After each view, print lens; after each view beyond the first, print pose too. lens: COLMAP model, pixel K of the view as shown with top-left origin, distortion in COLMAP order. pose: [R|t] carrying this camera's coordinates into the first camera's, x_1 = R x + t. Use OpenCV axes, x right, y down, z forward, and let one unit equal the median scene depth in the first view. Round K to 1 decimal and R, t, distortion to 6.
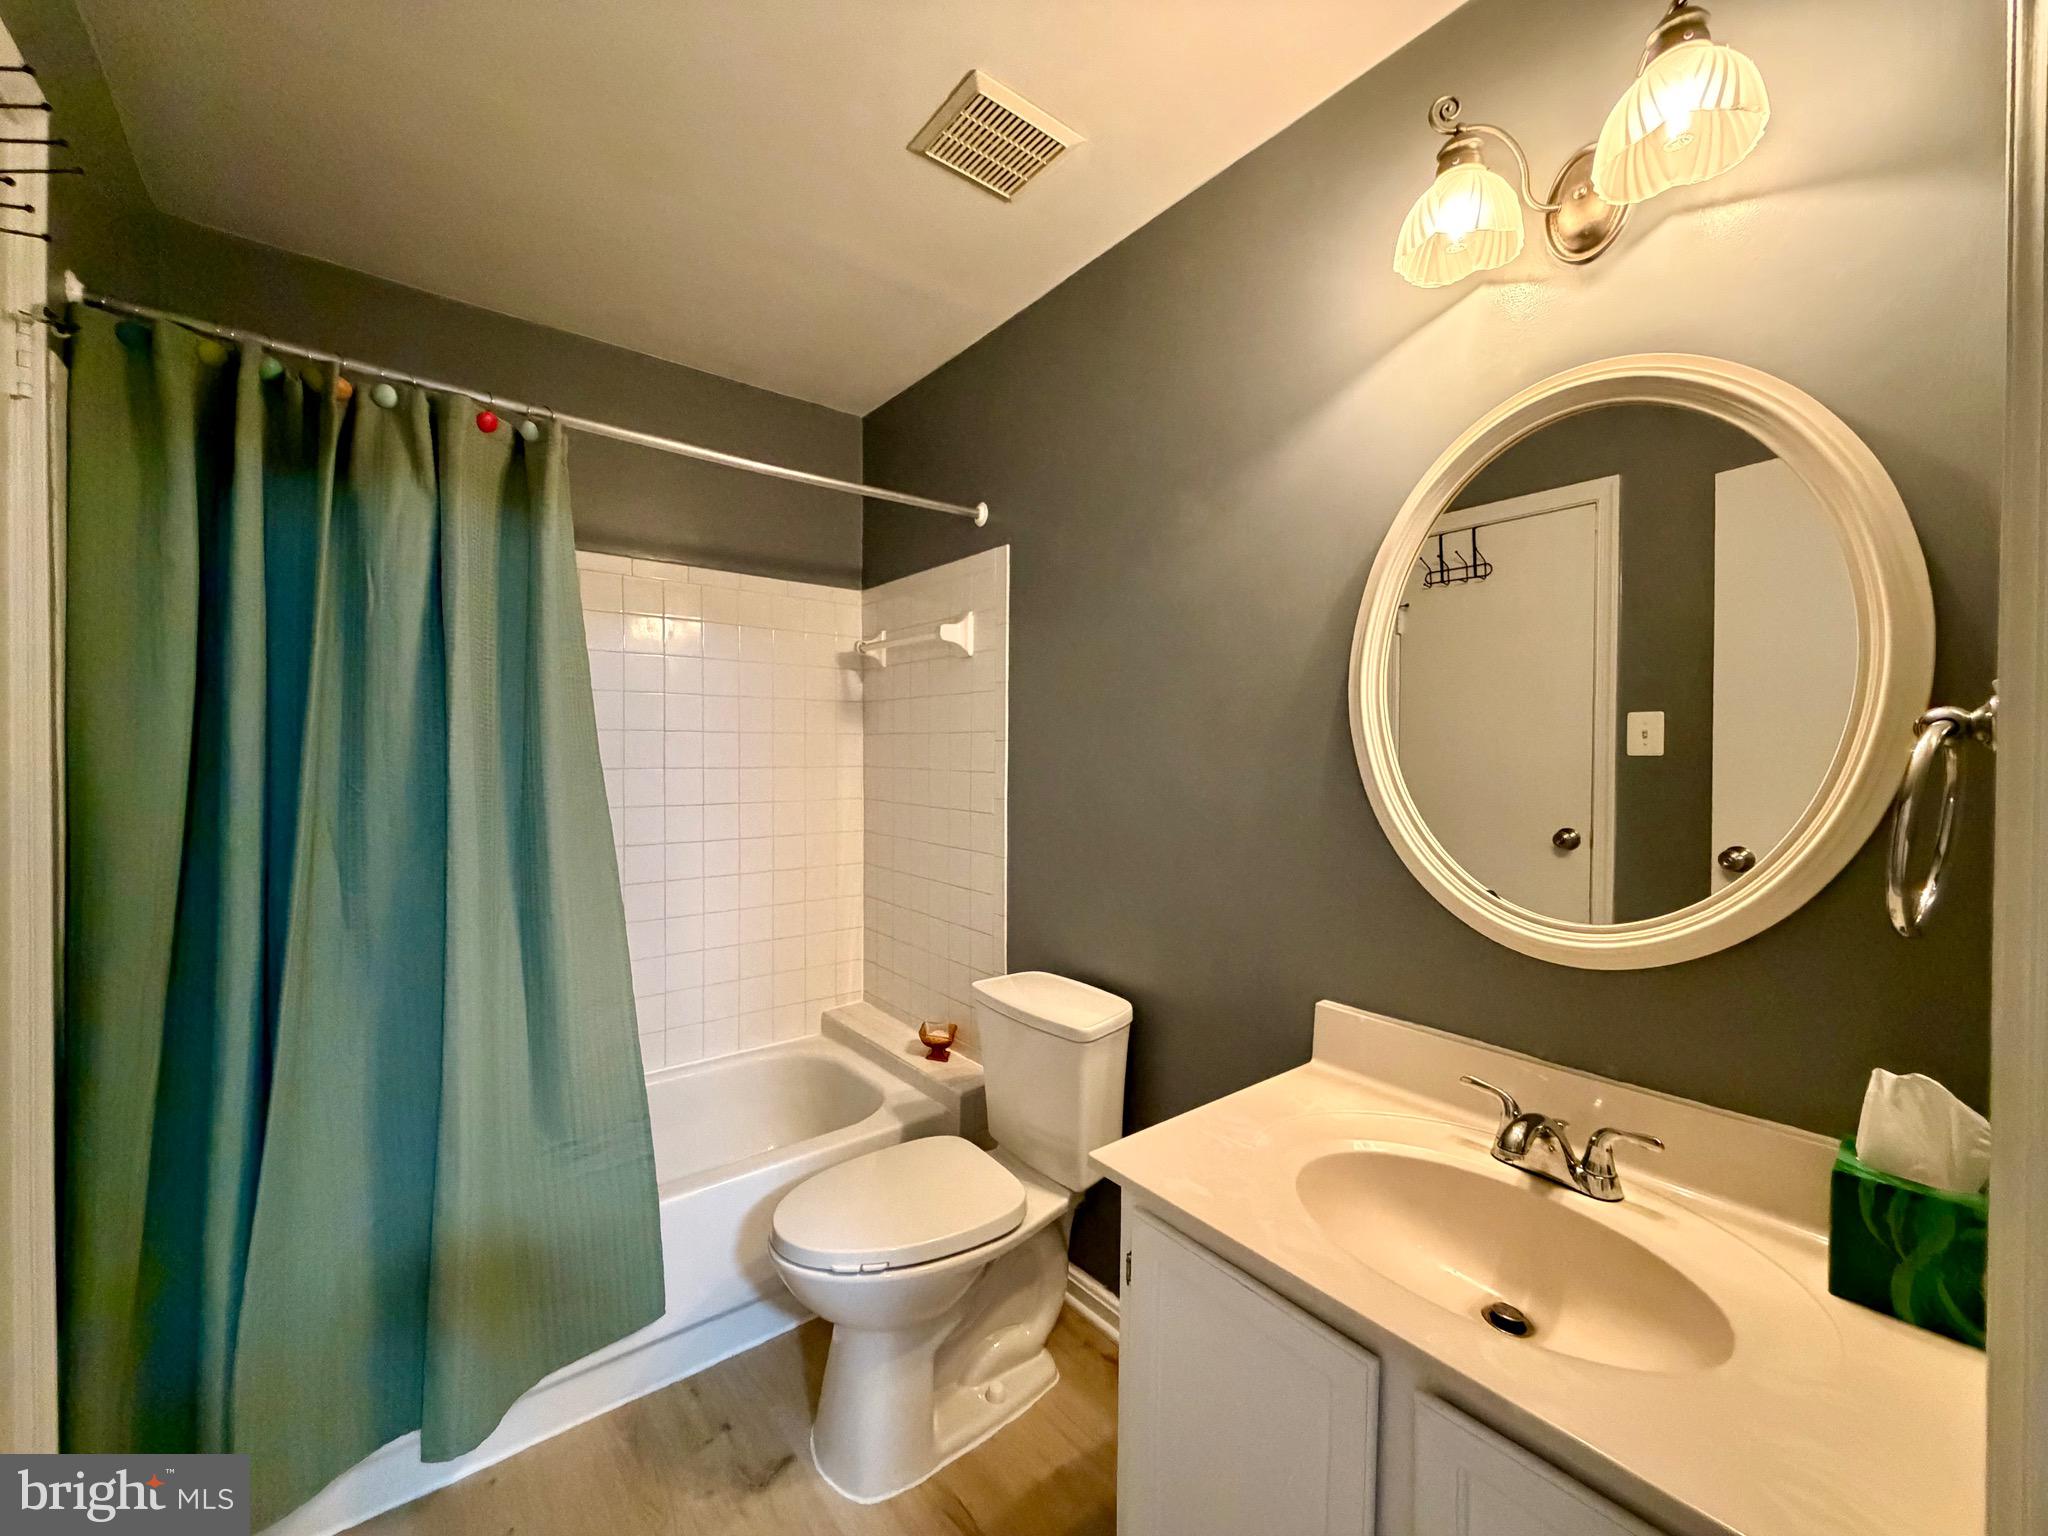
lens RADIAL K [[815.0, 0, 1016.8], [0, 815.0, 760.6], [0, 0, 1]] dist [0.002216, 0.000162]
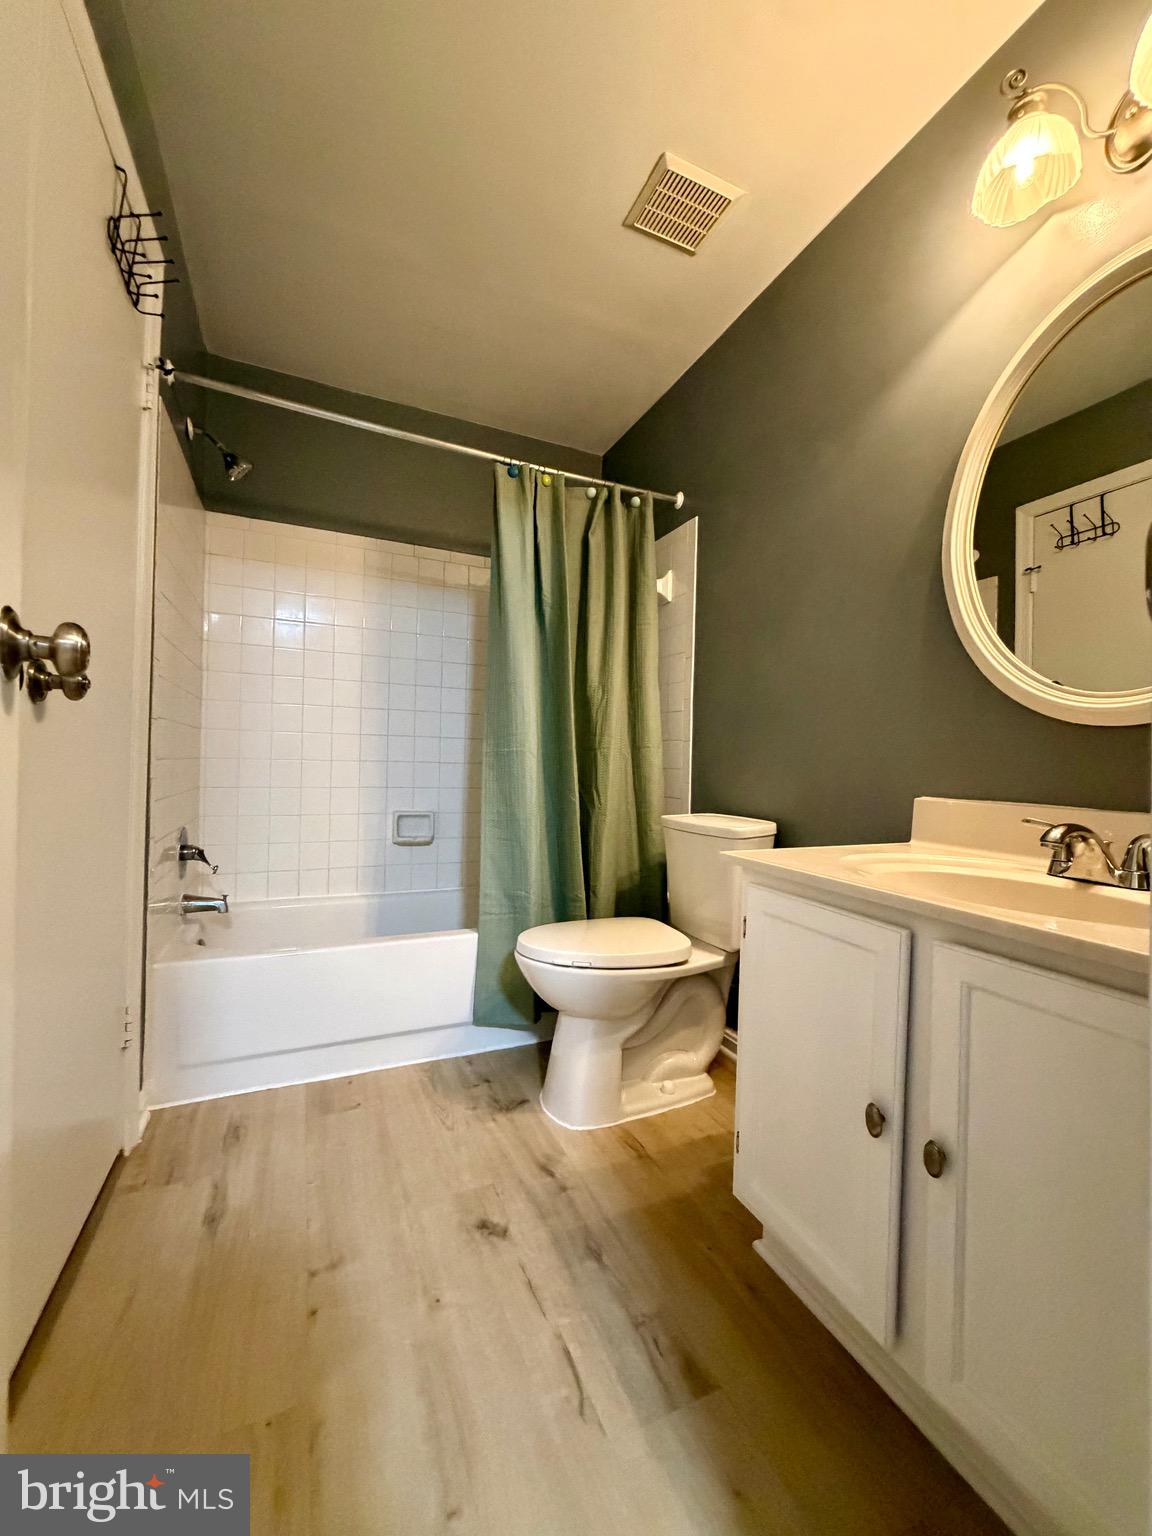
lens RADIAL K [[610.5, 0, 578.5], [0, 610.5, 762.4], [0, 0, 1]] dist [-0.000033, 0.000029]
pose [[0.969594, 0.017738, -0.244077, 0.078985], [-0.022977, 0.999562, -0.018635, 0.258154], [0.243640, 0.023676, 0.969577, -0.076454]]
